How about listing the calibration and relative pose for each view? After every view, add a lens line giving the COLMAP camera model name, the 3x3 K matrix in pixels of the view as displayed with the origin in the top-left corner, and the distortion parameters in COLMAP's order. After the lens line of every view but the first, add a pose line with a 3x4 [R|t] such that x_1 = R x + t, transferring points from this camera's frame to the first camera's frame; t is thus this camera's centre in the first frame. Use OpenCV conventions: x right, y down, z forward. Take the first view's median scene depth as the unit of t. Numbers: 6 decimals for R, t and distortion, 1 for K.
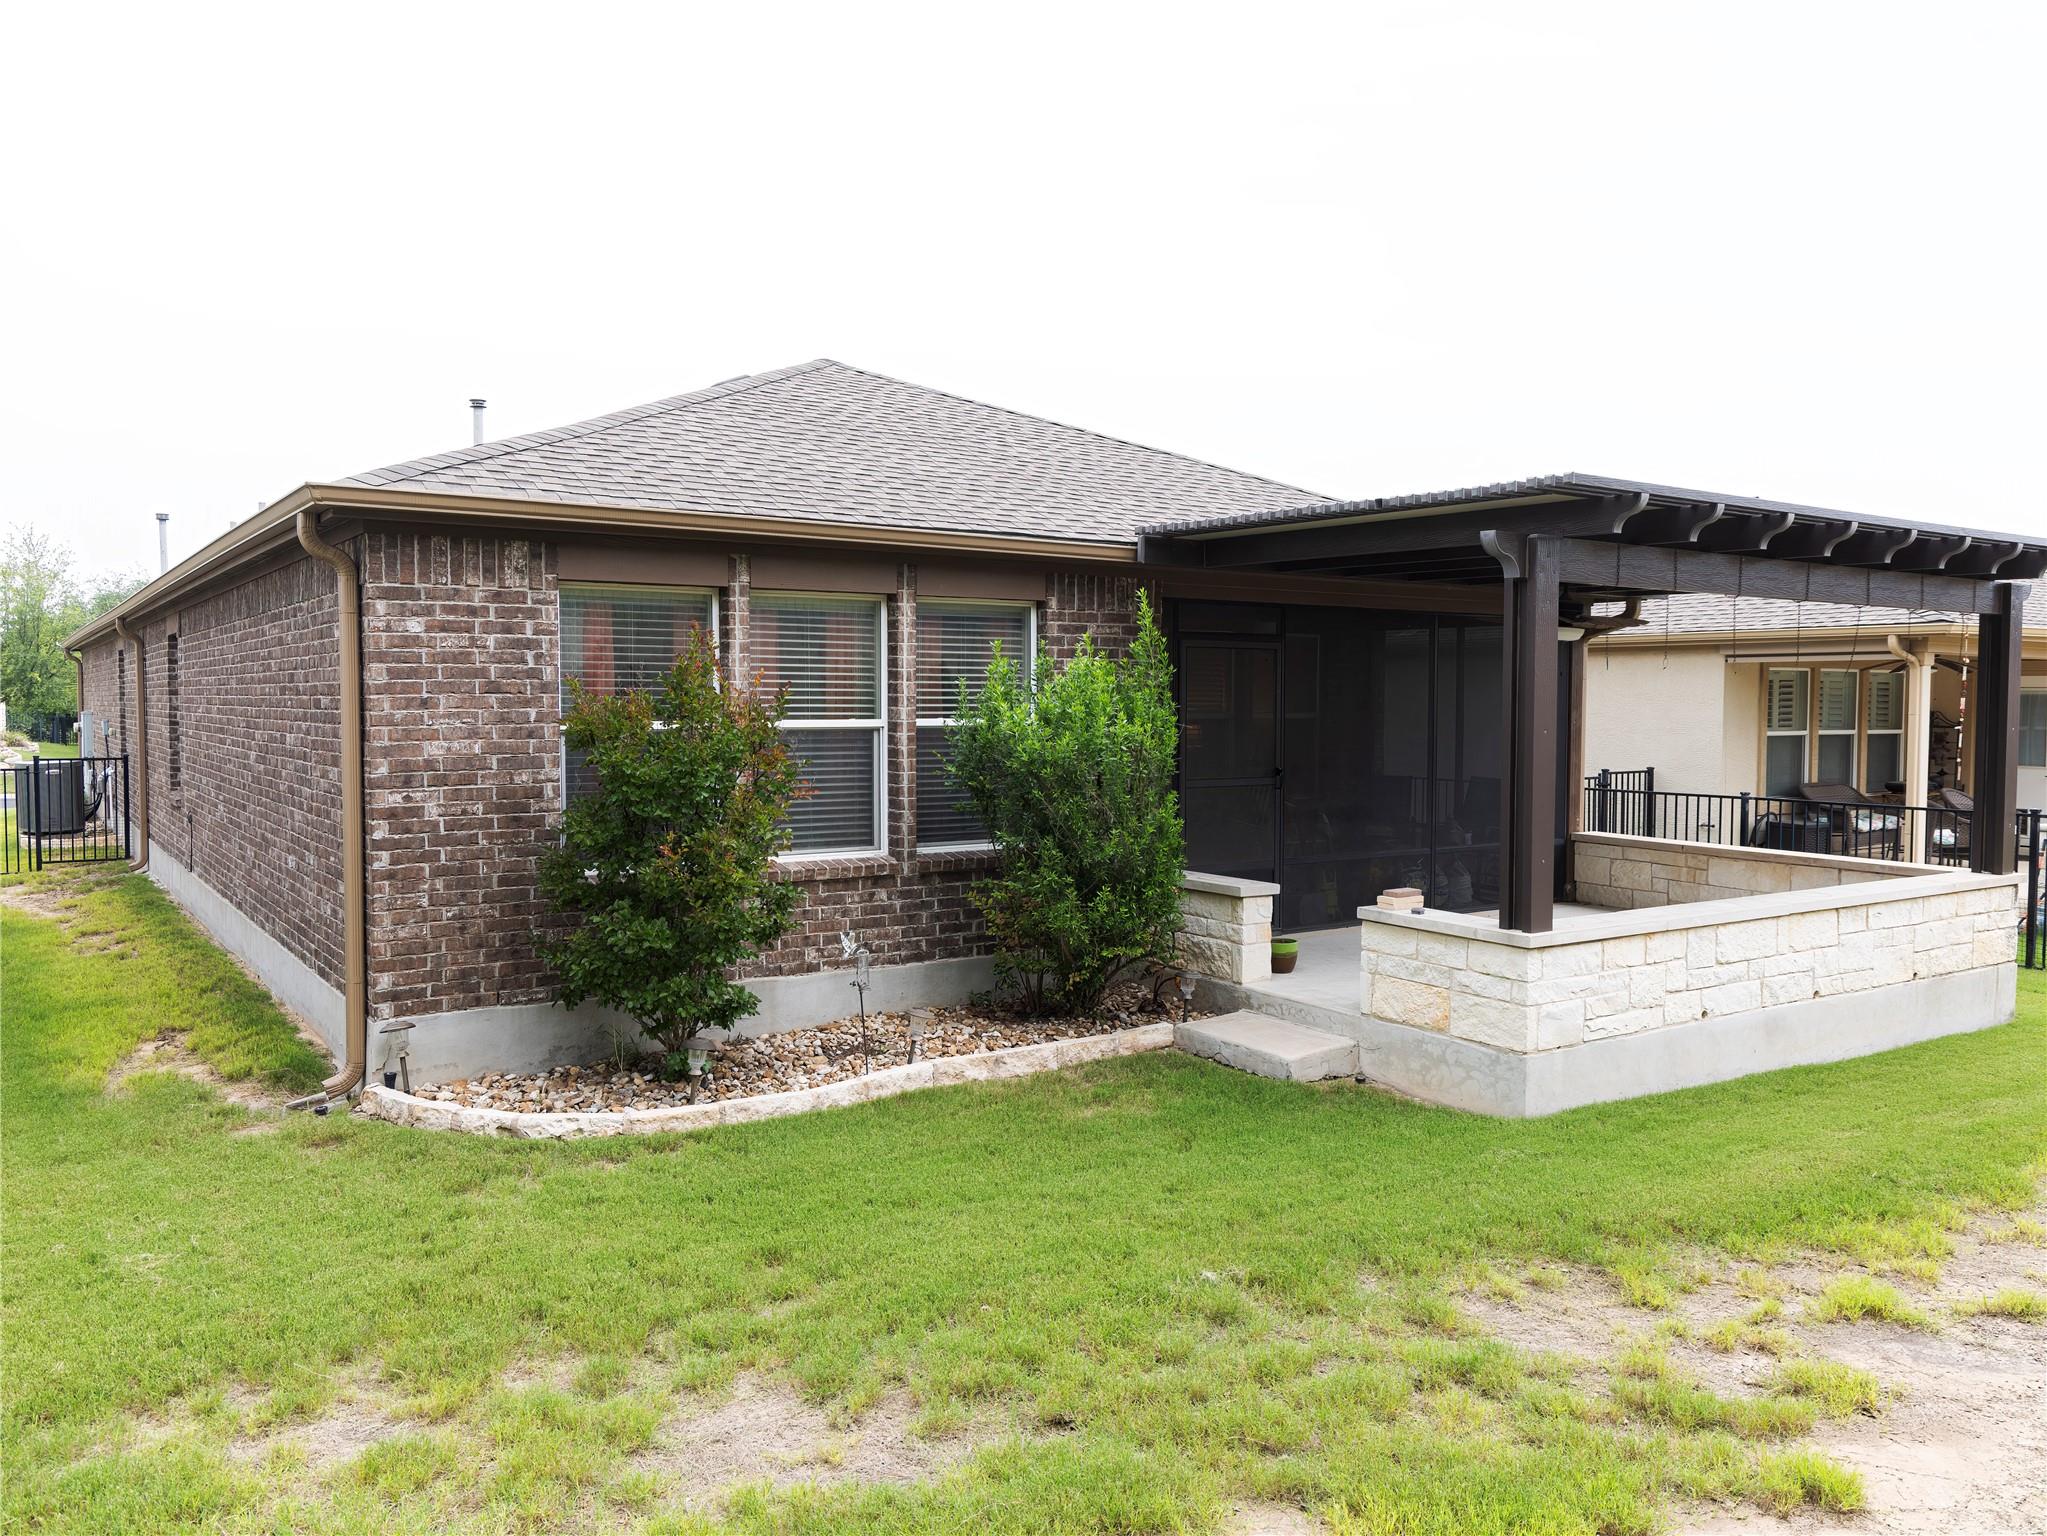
lens RADIAL K [[1456.2, 0, 1002.9], [0, 1456.2, 716.4], [0, 0, 1]] dist [-0.006968, -0.011203]
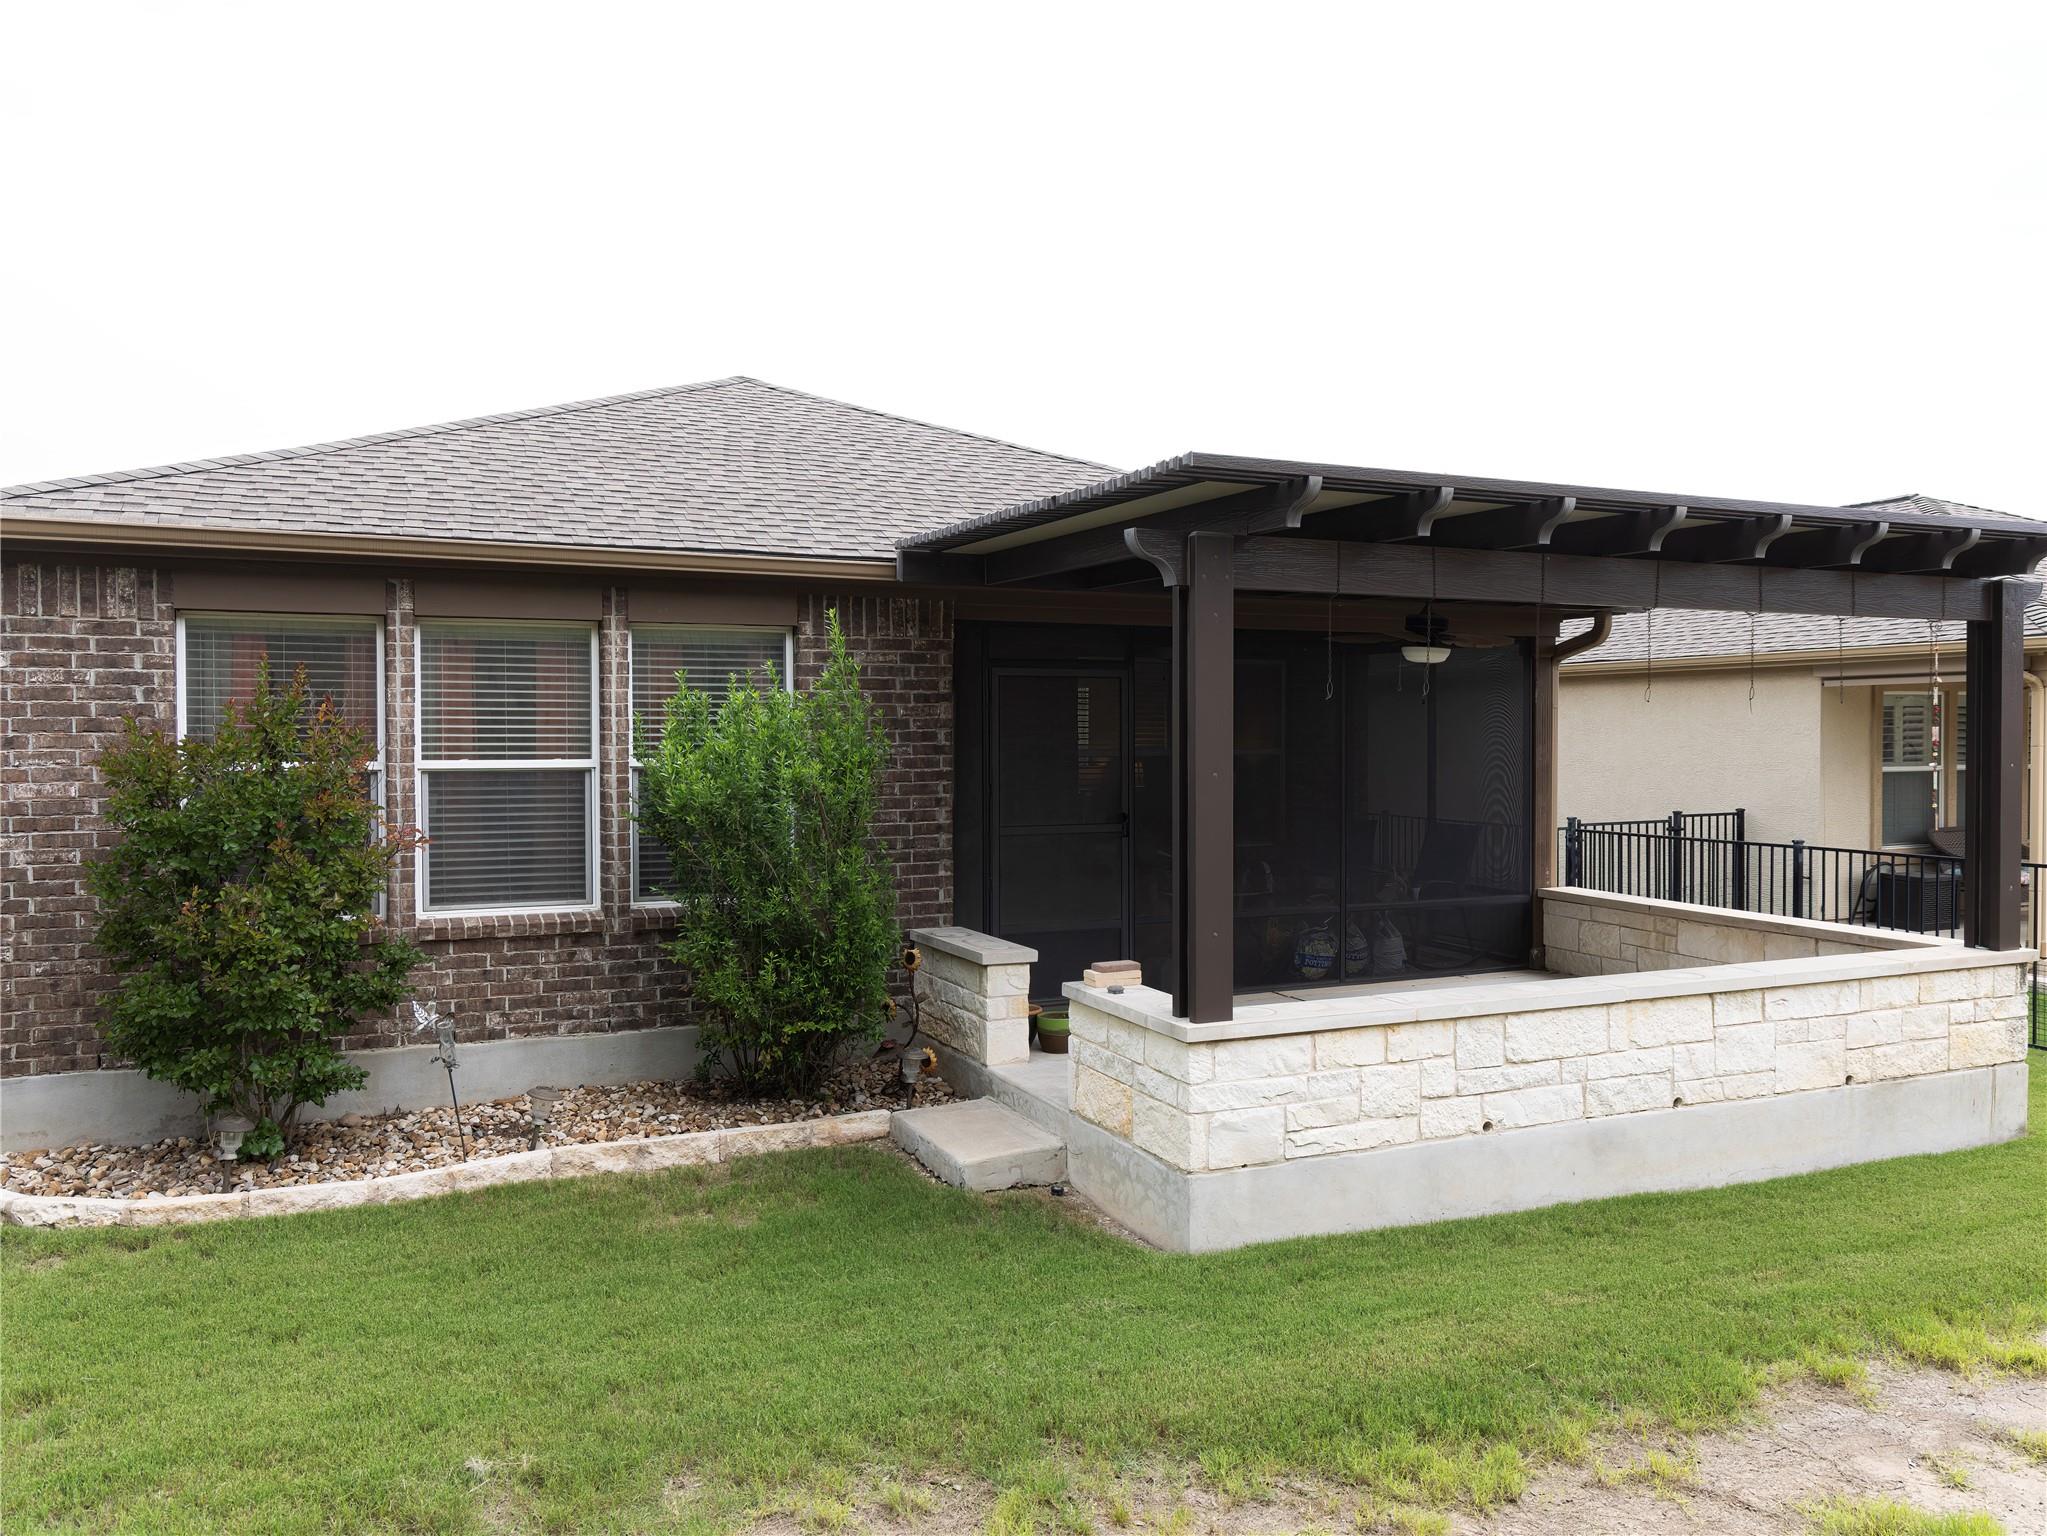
lens RADIAL K [[1456.2, 0, 1023.6], [0, 1456.2, 724.1], [0, 0, 1]] dist [-0.006968, -0.011203]
pose [[0.988570, -0.005354, -0.150665, 0.348794], [0.002433, 0.999806, -0.019564, -0.001381], [0.150741, 0.018973, 0.988391, 0.163641]]
